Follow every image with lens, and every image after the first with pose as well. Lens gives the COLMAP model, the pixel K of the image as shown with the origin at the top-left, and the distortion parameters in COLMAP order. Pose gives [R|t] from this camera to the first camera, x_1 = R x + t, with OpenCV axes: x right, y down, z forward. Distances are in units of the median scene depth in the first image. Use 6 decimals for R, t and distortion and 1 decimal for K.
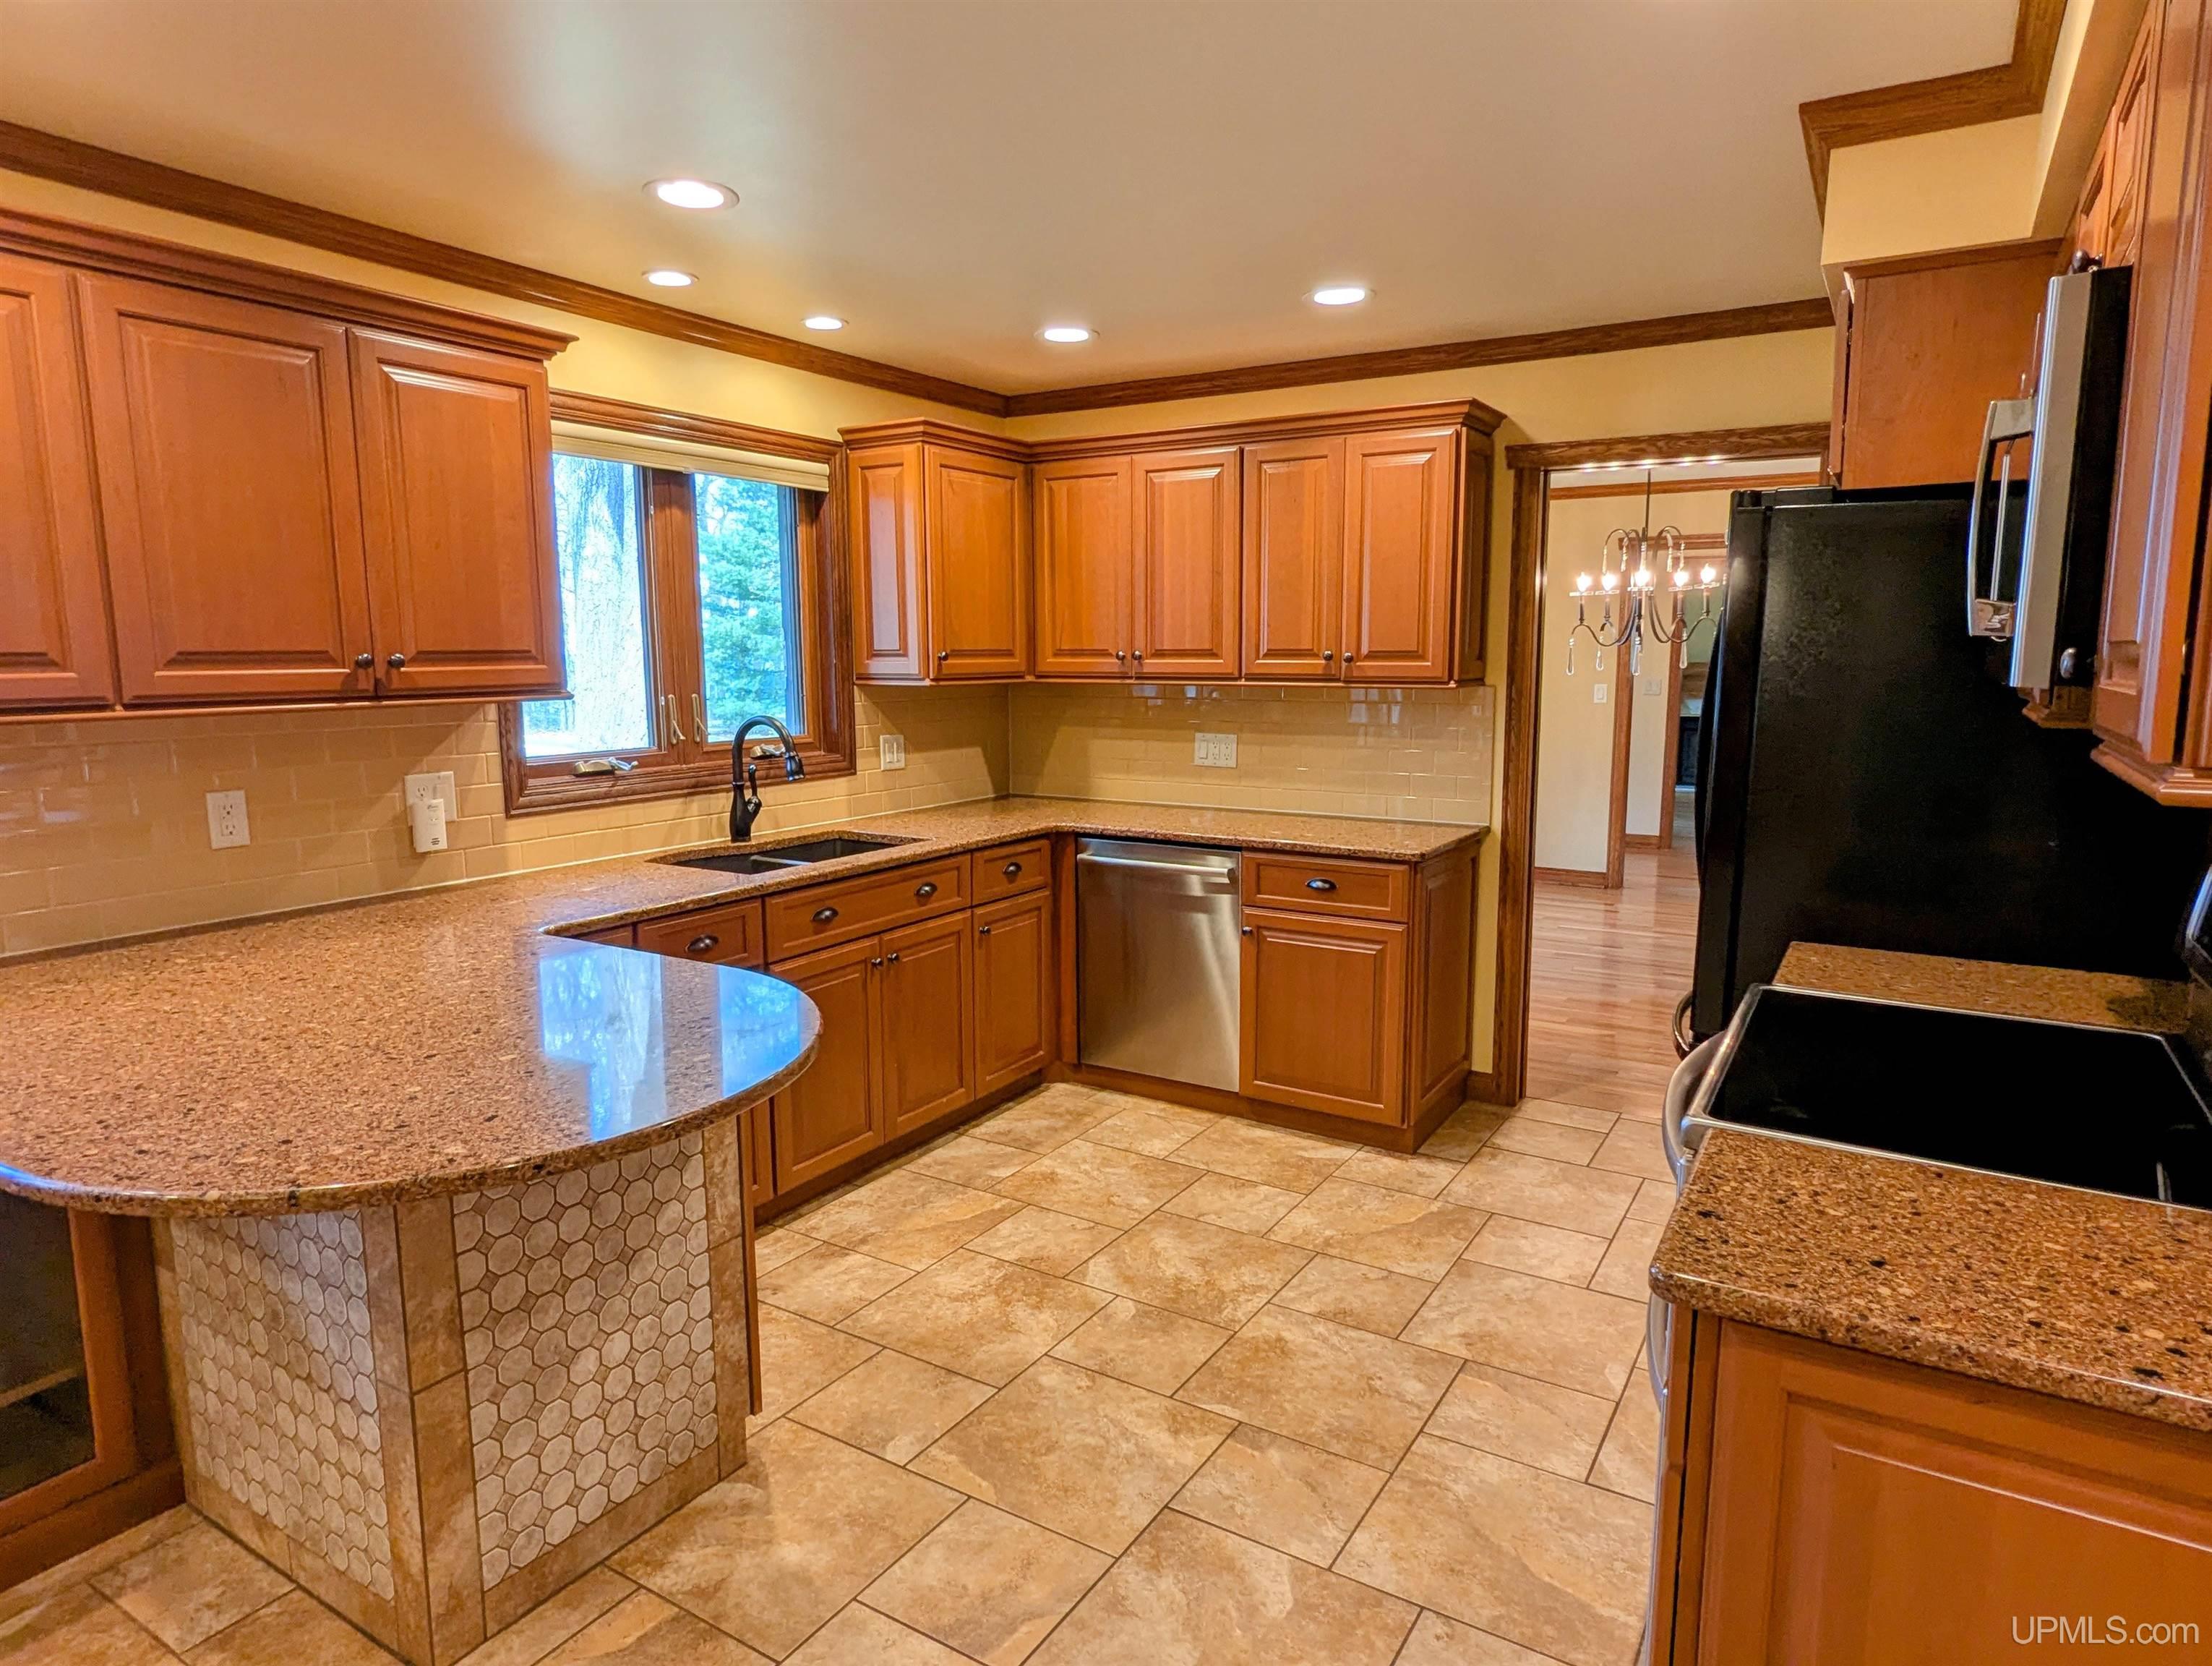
lens RADIAL K [[1308.7, 0, 1106.0], [0, 1308.7, 833.0], [0, 0, 1]] dist [-0.002064, -0.004237]
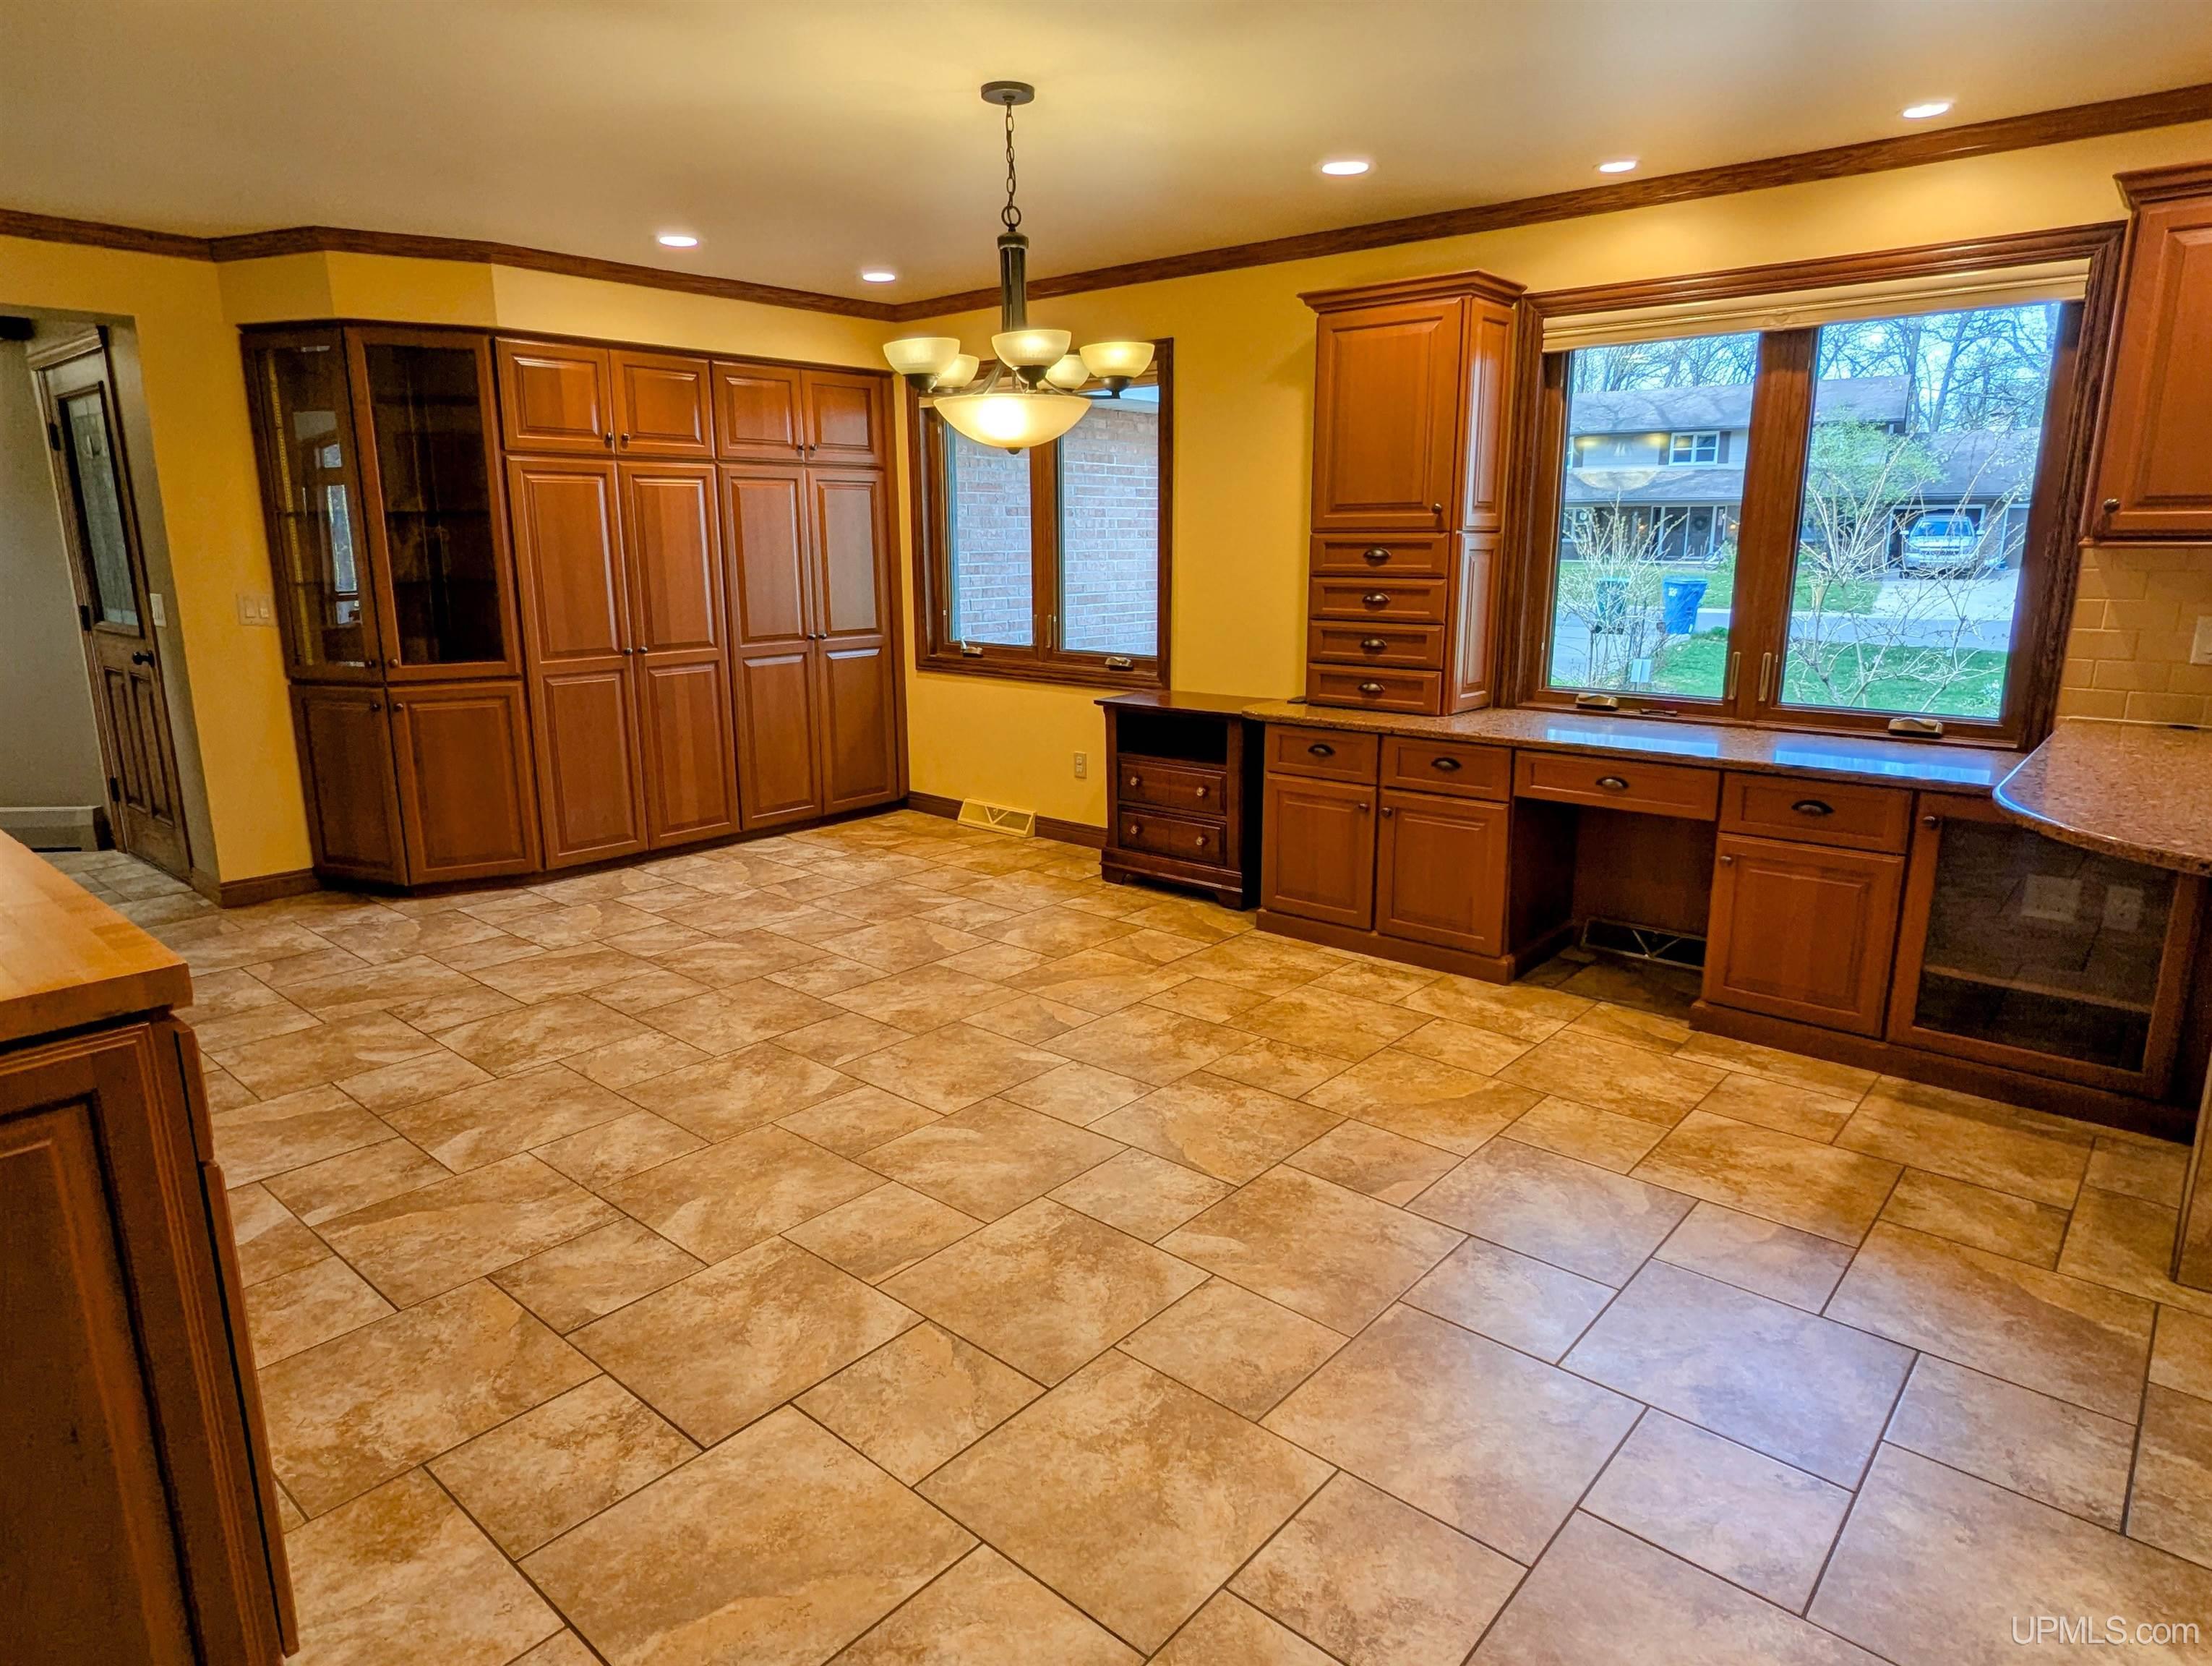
lens RADIAL K [[1308.7, 0, 1106.0], [0, 1308.7, 833.0], [0, 0, 1]] dist [-0.002064, -0.004237]
pose [[-0.173101, 0.219870, -0.960049, 0.467880], [-0.134178, 0.960411, 0.244146, 0.021753], [0.975721, 0.171079, -0.136746, 0.037612]]
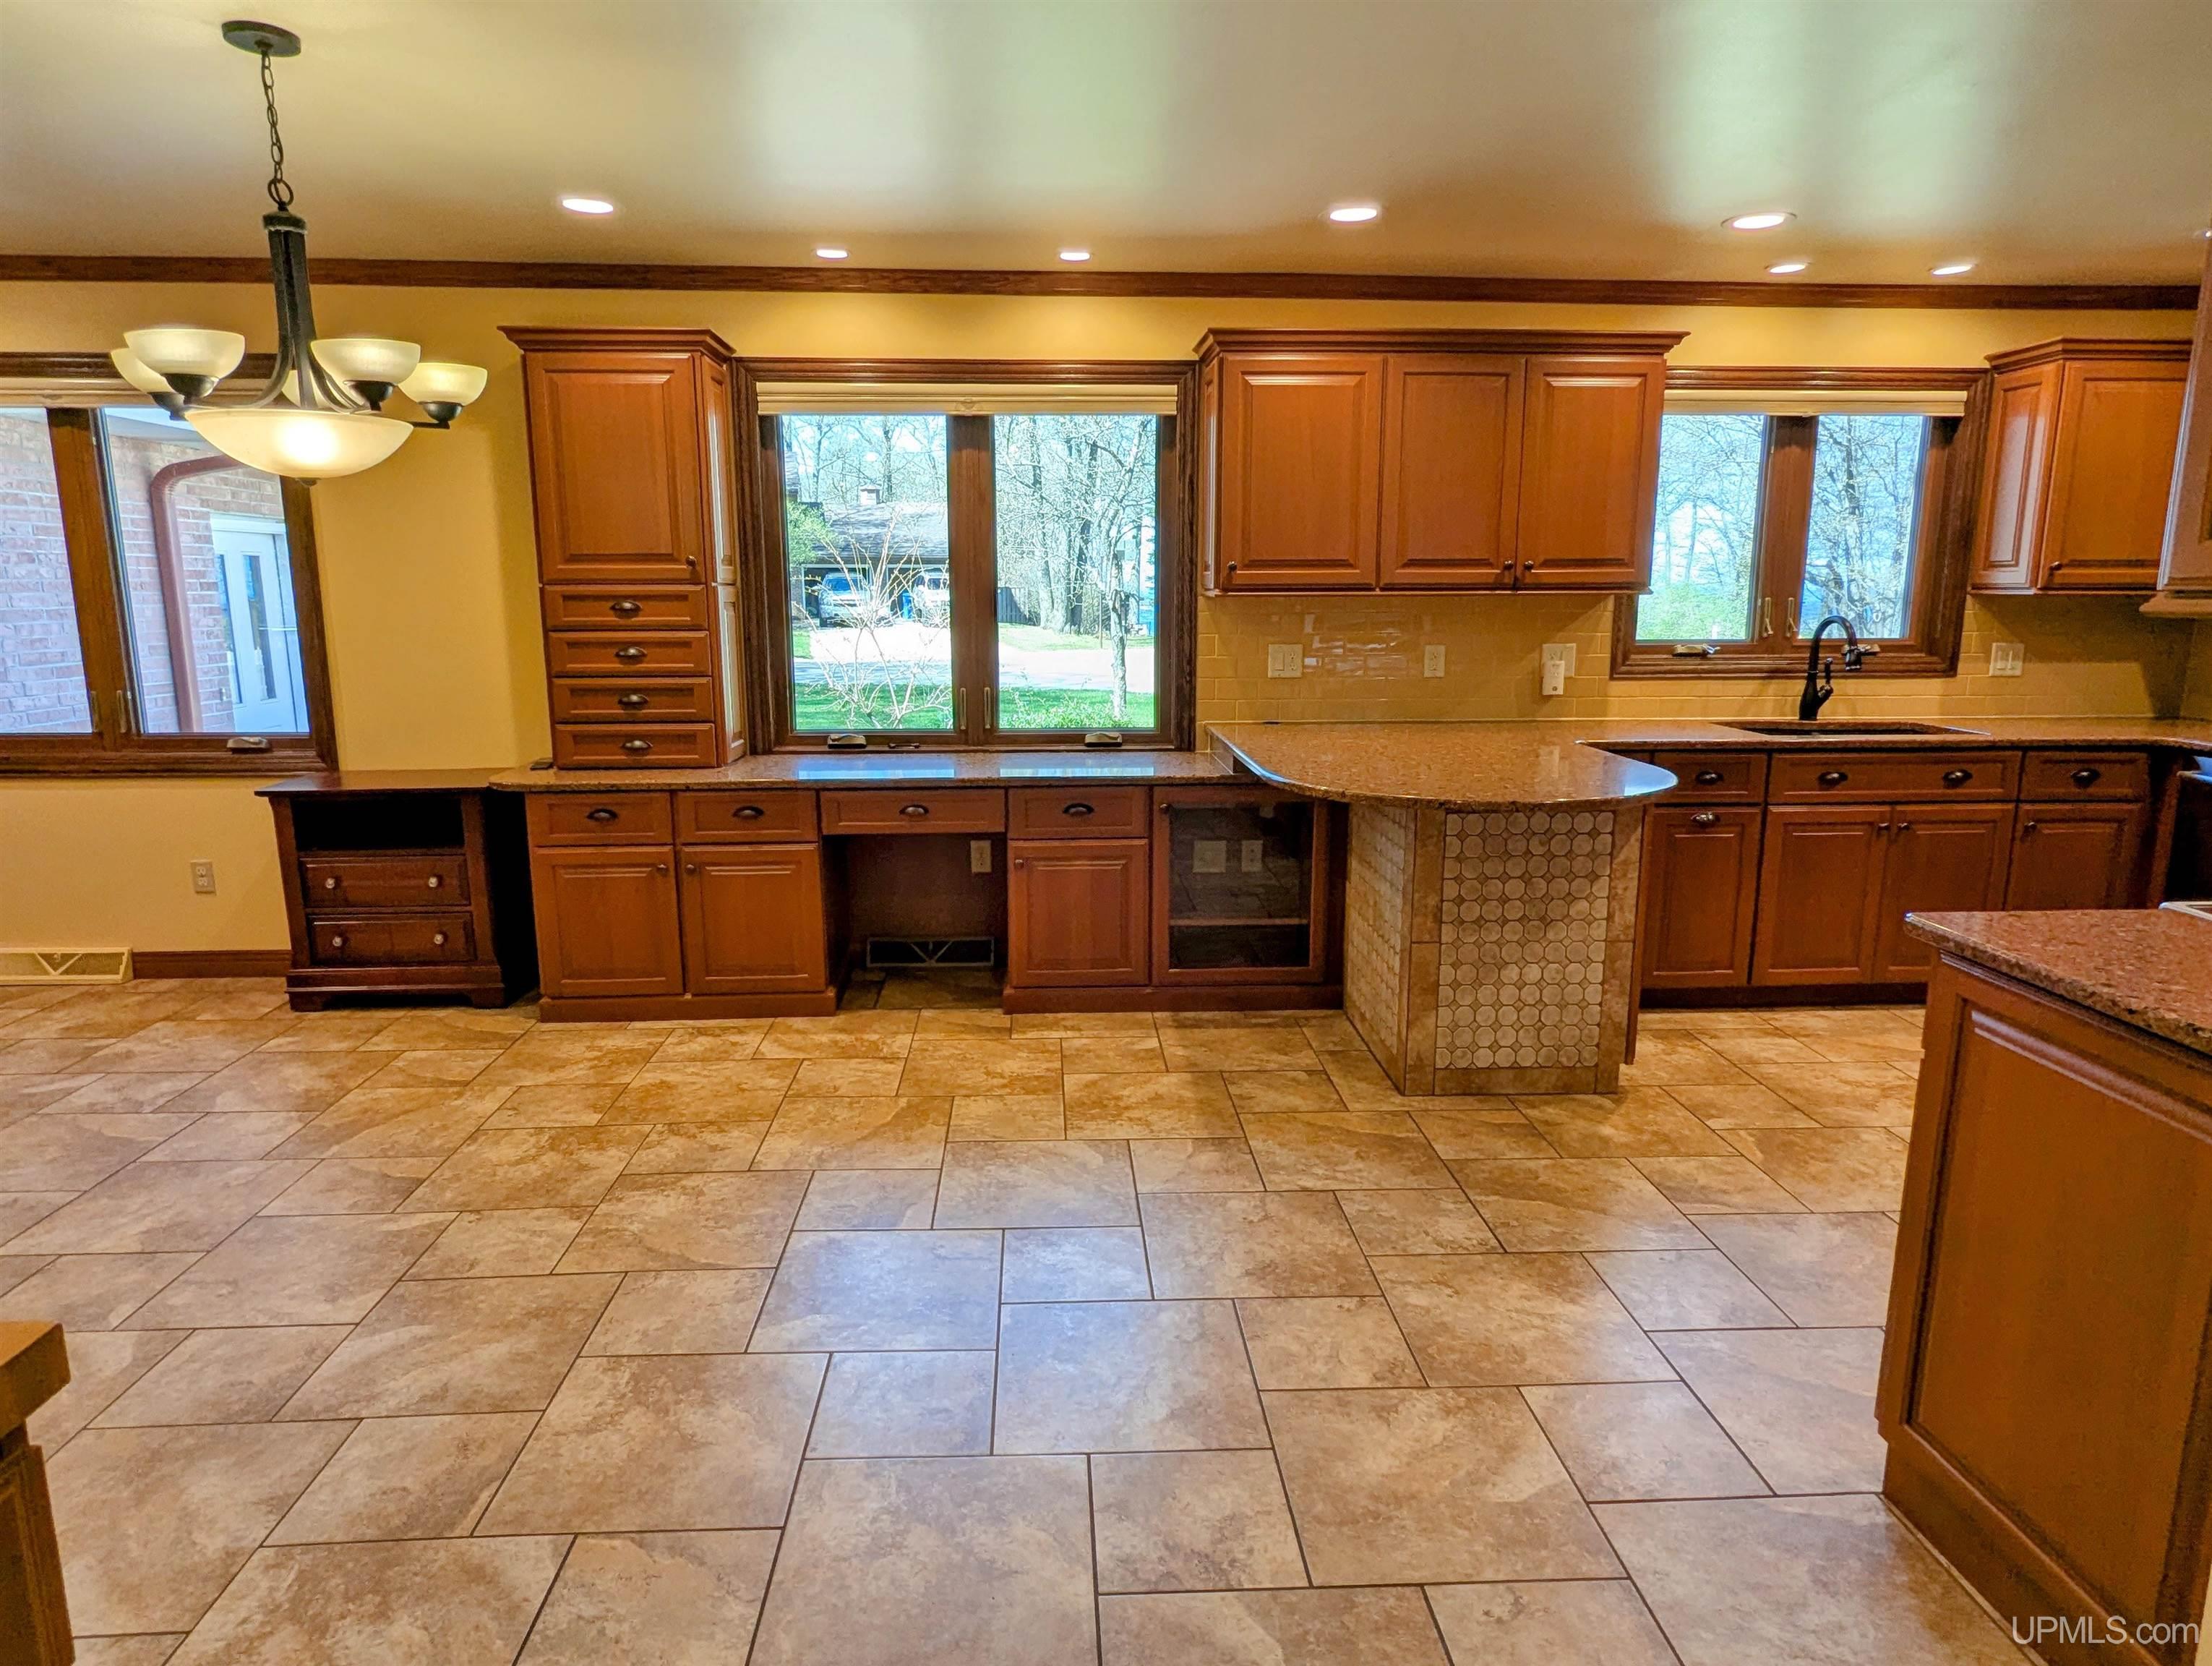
lens RADIAL K [[1308.7, 0, 1106.0], [0, 1308.7, 833.0], [0, 0, 1]] dist [-0.002064, -0.004237]
pose [[0.562450, 0.153138, -0.812526, 0.416481], [-0.115342, 0.987622, 0.106296, 0.065343], [0.818747, 0.033932, 0.573151, -0.262869]]
